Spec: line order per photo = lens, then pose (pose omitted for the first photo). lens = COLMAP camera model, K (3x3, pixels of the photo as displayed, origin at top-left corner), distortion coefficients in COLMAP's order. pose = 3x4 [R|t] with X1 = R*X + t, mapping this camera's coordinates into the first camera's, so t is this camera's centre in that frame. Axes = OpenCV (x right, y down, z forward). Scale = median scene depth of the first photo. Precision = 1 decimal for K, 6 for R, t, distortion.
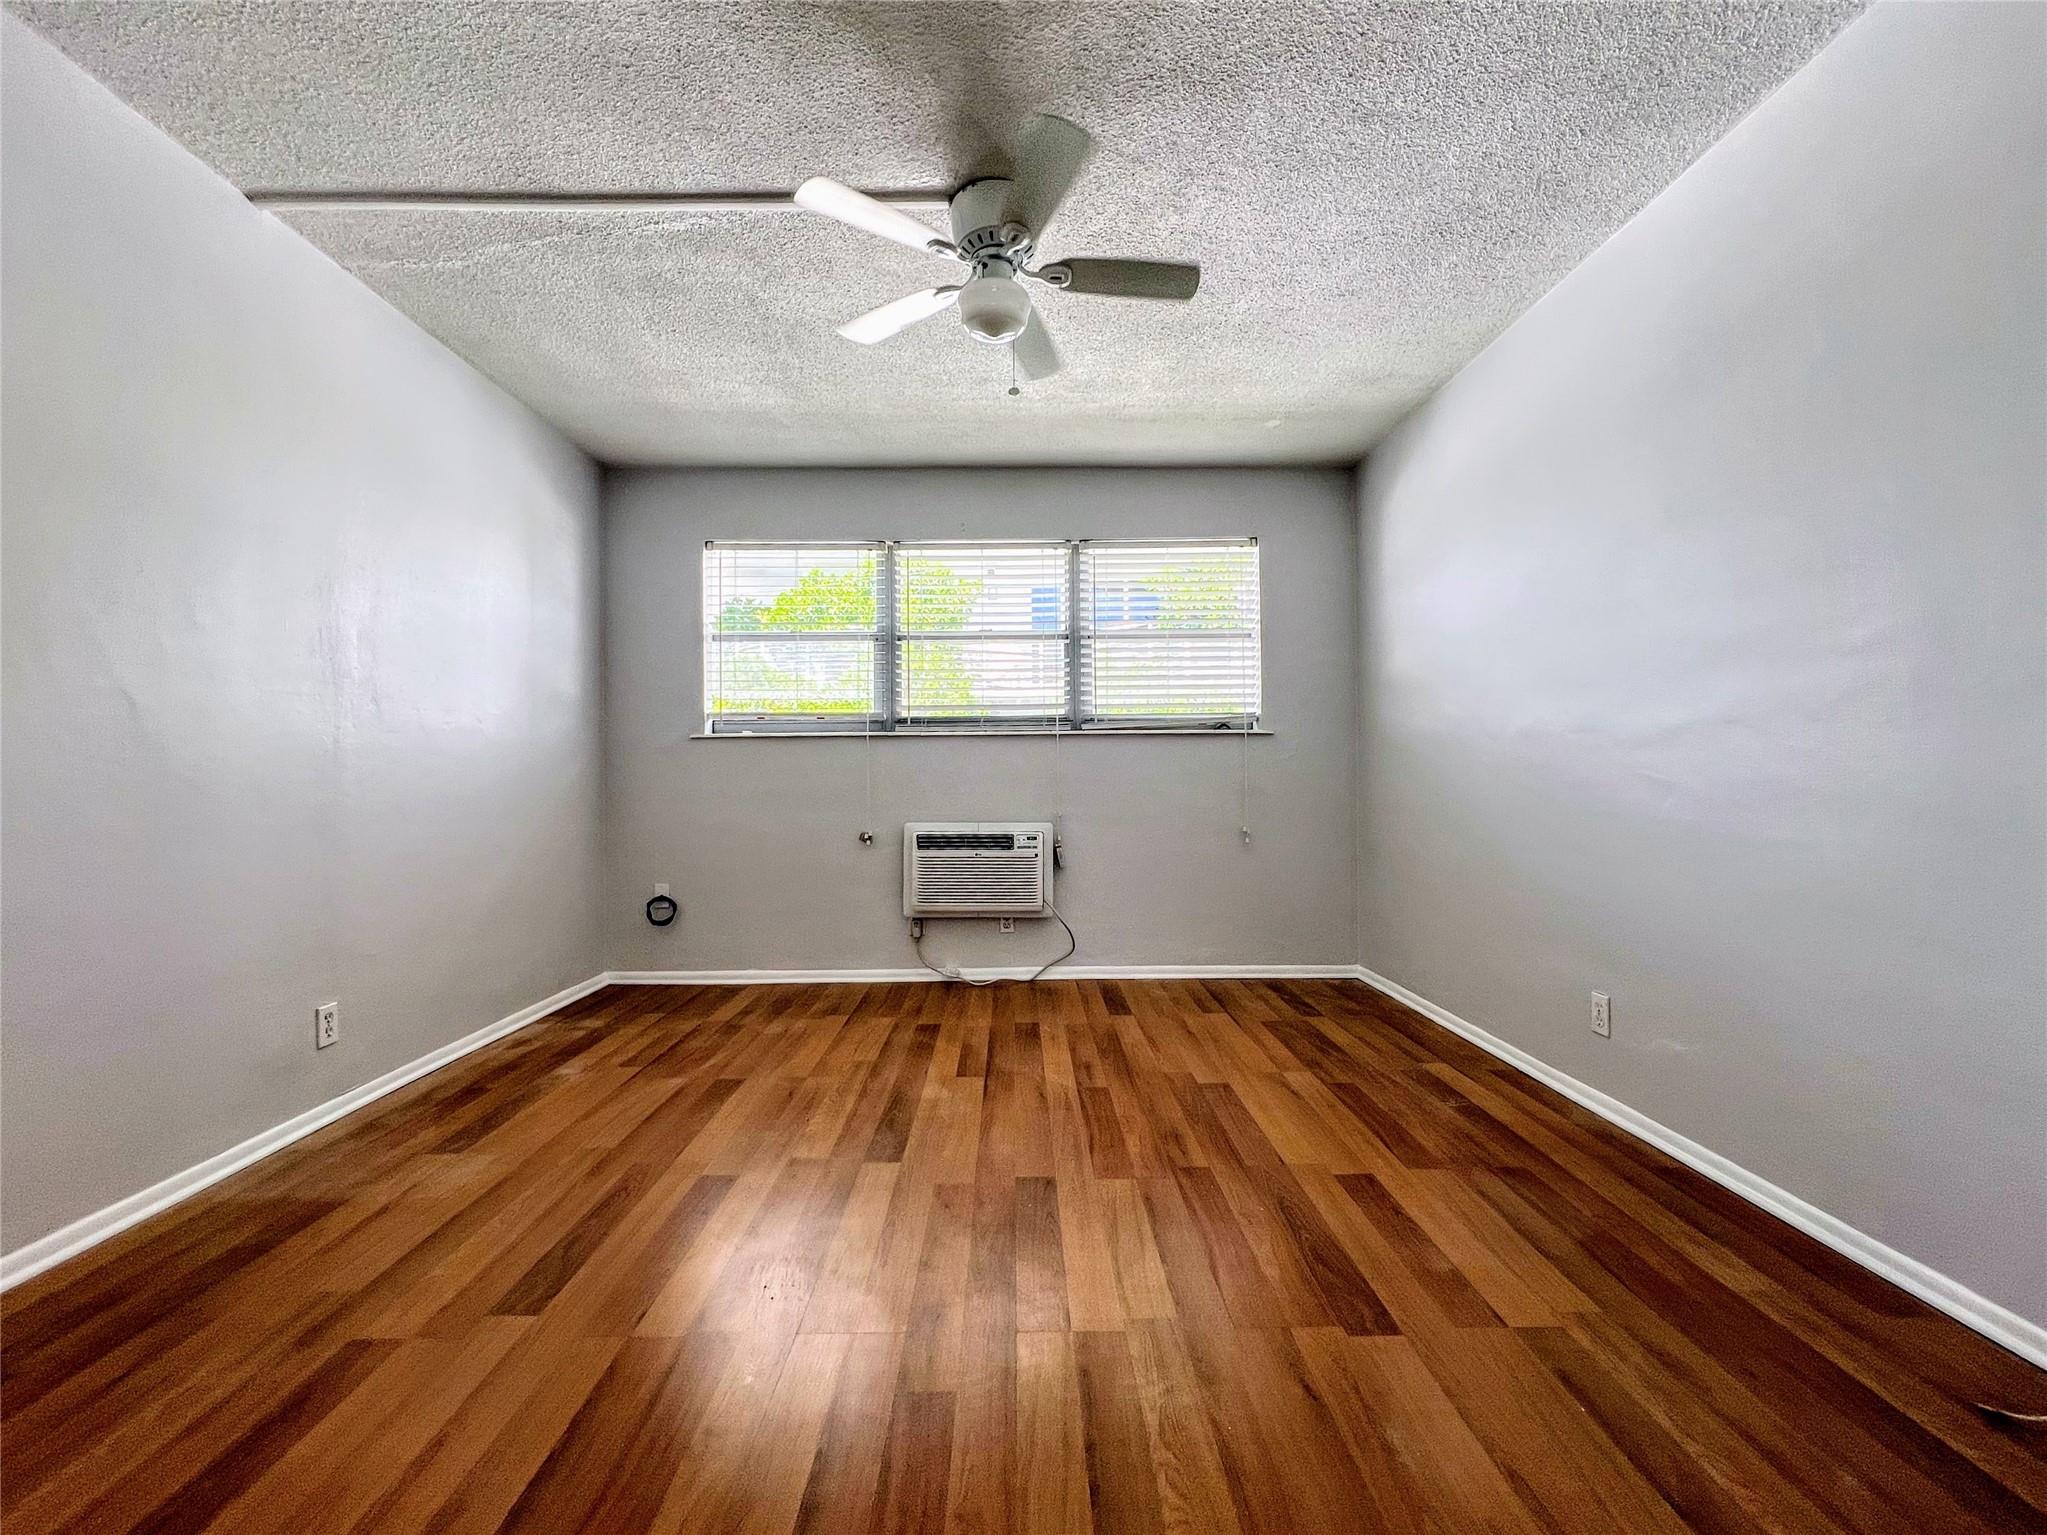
lens RADIAL K [[856.5, 0, 1016.6], [0, 856.5, 766.2], [0, 0, 1]] dist [-0.000424, 0.000475]
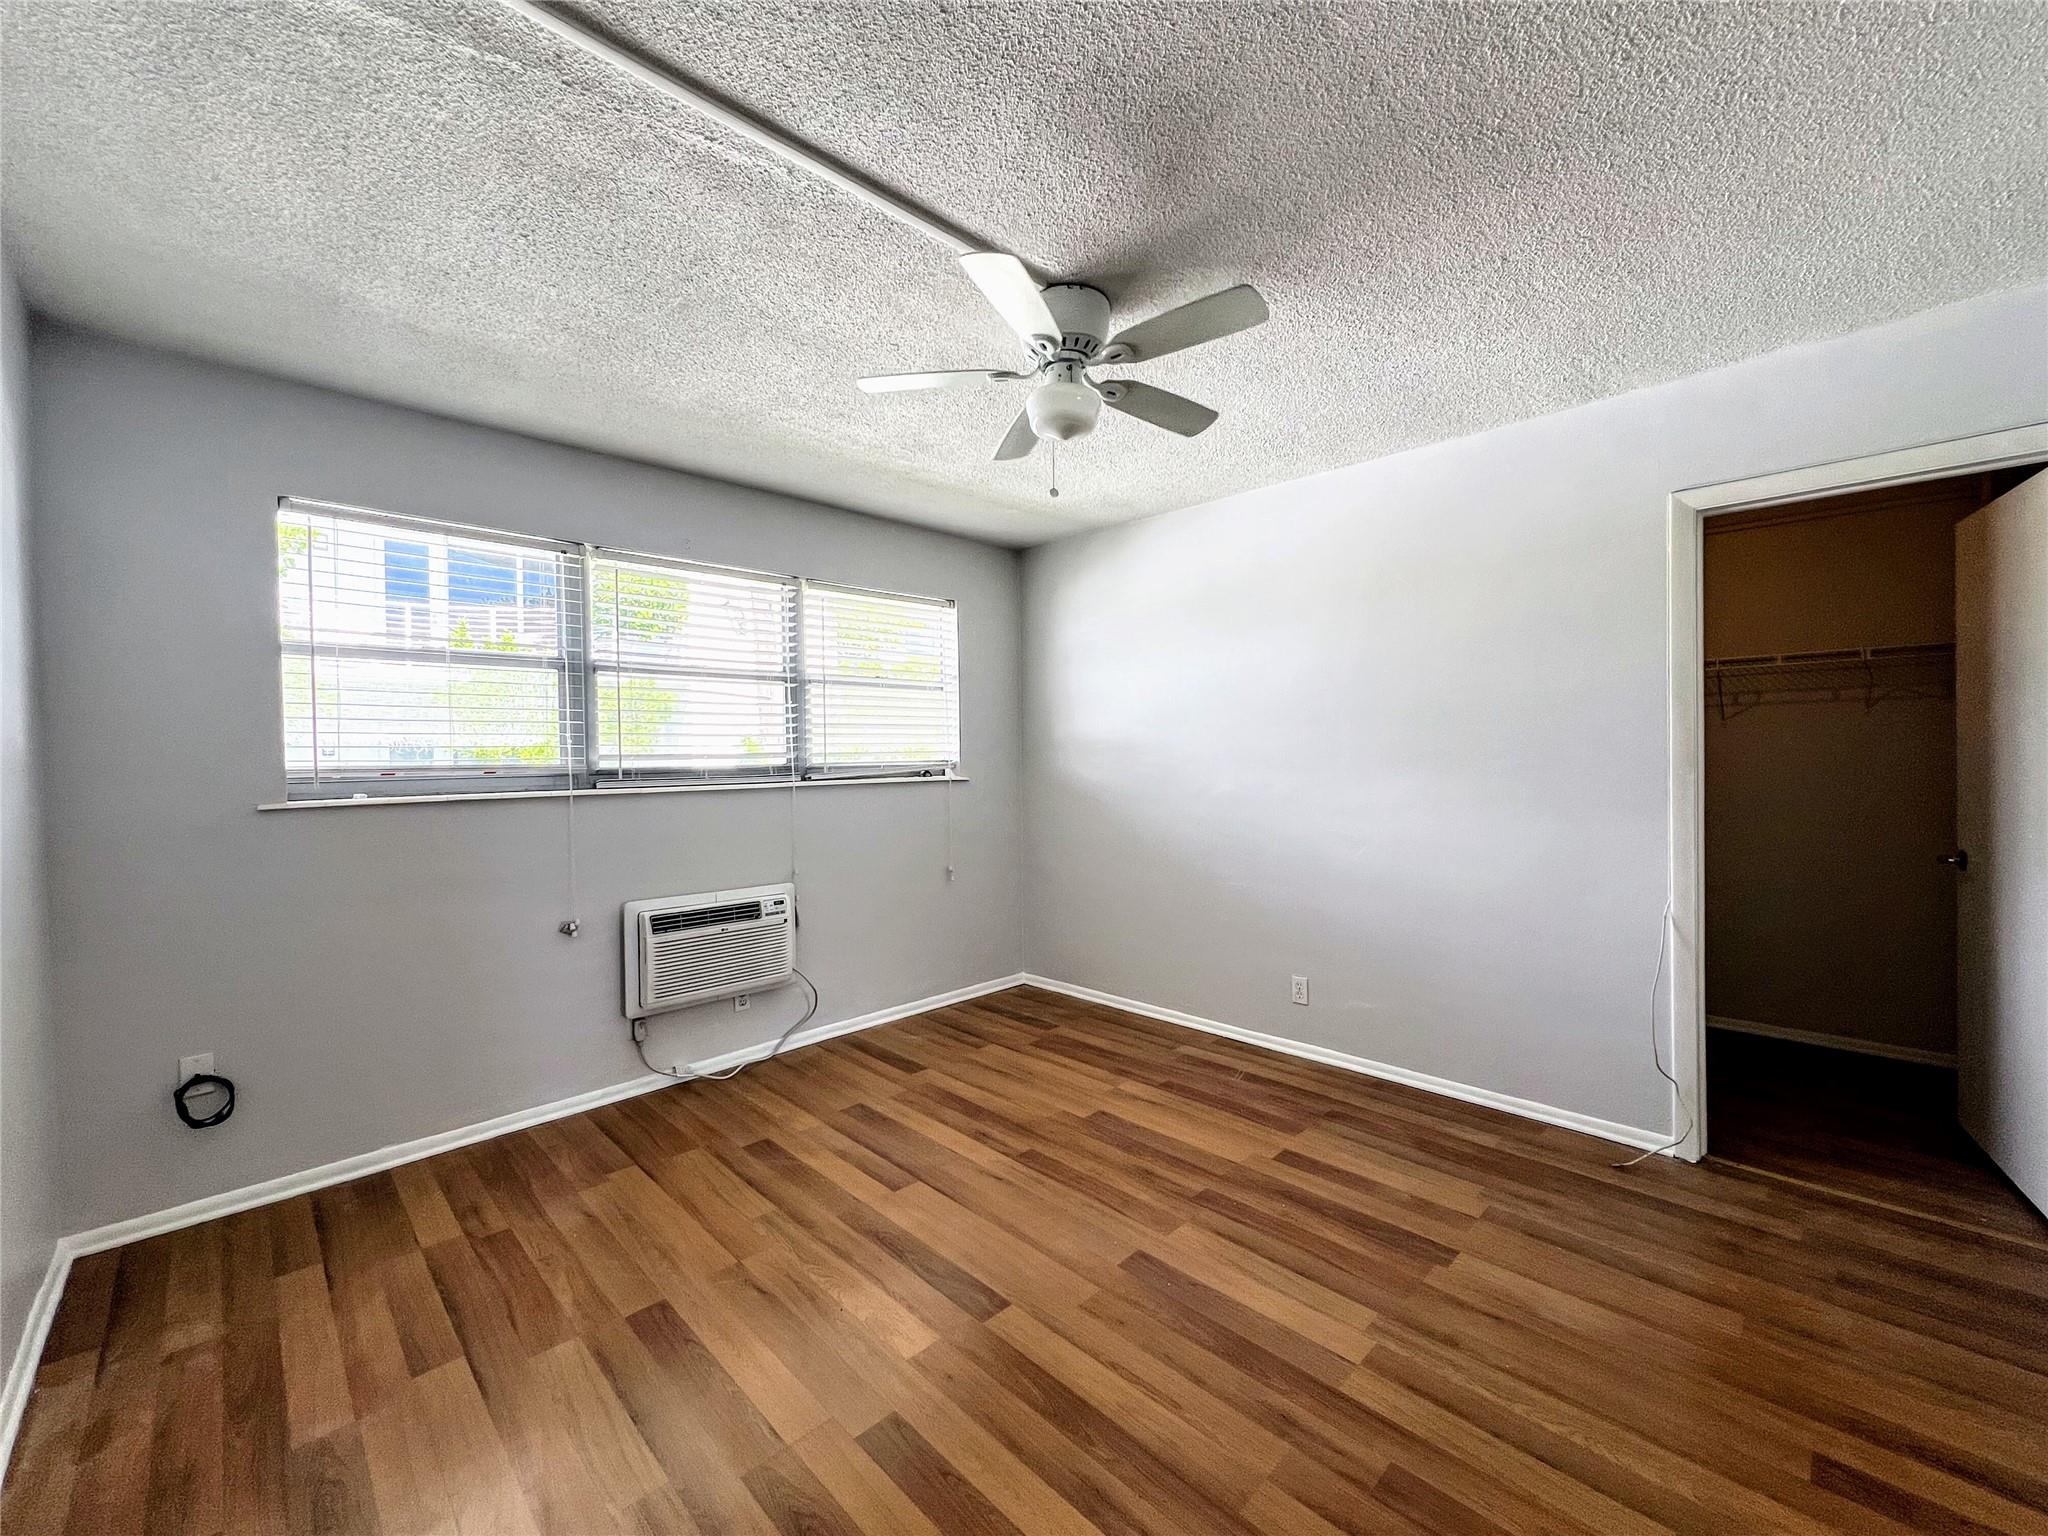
lens RADIAL K [[820.4, 0, 1019.6], [0, 820.4, 769.7], [0, 0, 1]] dist [-0.001384, 0.000510]
pose [[0.719276, -0.015577, 0.694549, -0.479060], [-0.001049, 0.999723, 0.023507, -0.093746], [-0.694723, -0.017636, 0.719061, 0.229118]]
